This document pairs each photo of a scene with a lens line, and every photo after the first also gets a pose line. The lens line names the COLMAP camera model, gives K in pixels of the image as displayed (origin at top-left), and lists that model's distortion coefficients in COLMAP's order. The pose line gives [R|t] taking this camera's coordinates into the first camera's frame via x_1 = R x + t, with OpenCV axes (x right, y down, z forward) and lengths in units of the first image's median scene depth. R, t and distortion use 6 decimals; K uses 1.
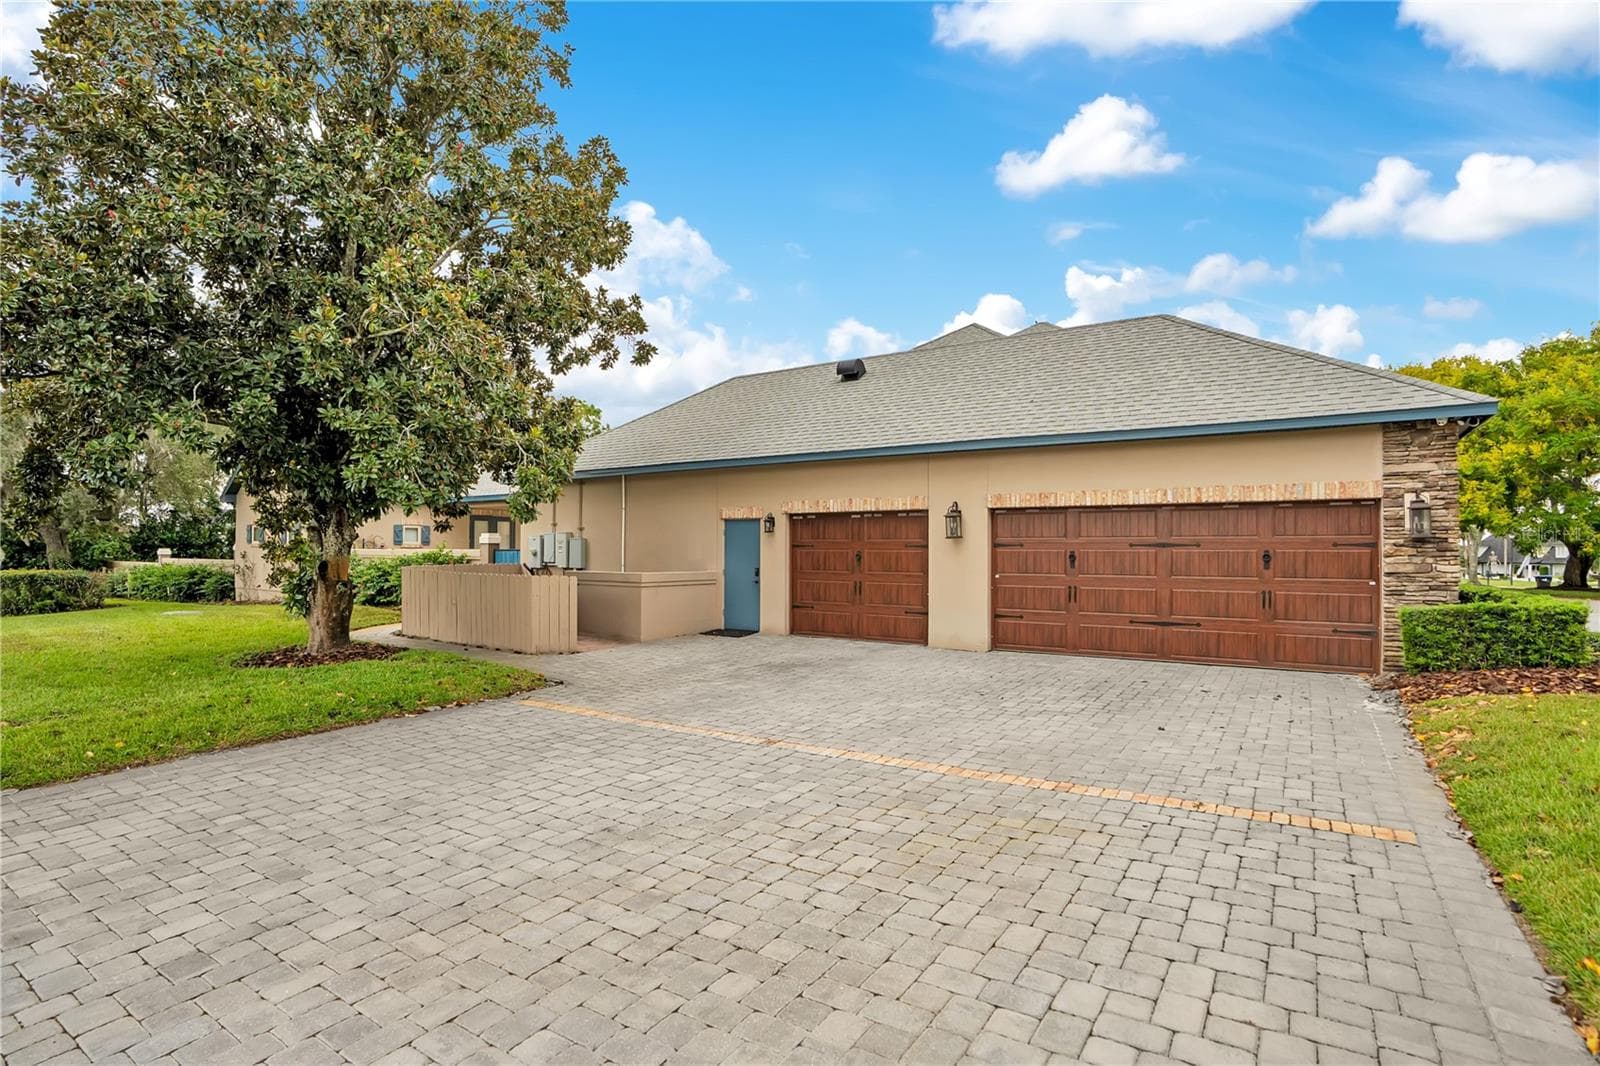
lens RADIAL K [[766.9, 0, 800.0], [0, 766.9, 533.0], [0, 0, 1]] dist [-0.013599, 0.000395]
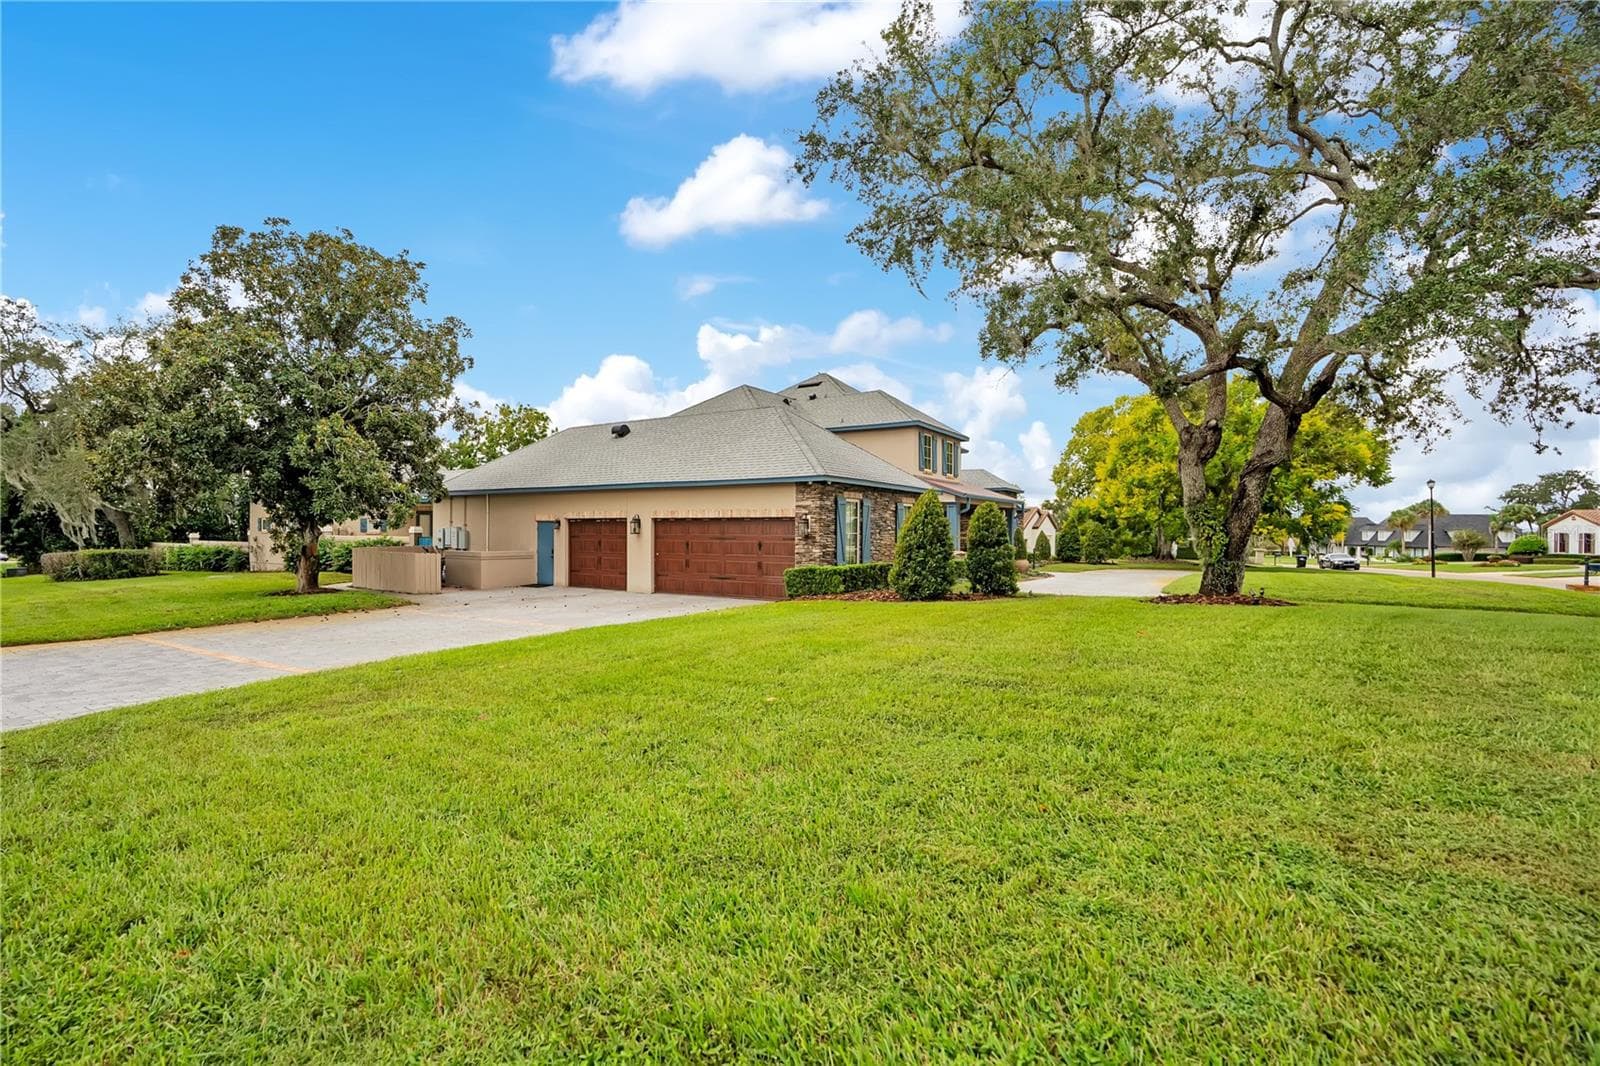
lens RADIAL K [[780.5, 0, 800.0], [0, 780.5, 533.0], [0, 0, 1]] dist [0.001447, 0.000409]
pose [[0.999929, 0.001583, -0.011776, 0.555377], [-0.001260, 0.999624, 0.027384, -0.042895], [0.011815, -0.027367, 0.999556, -0.818247]]
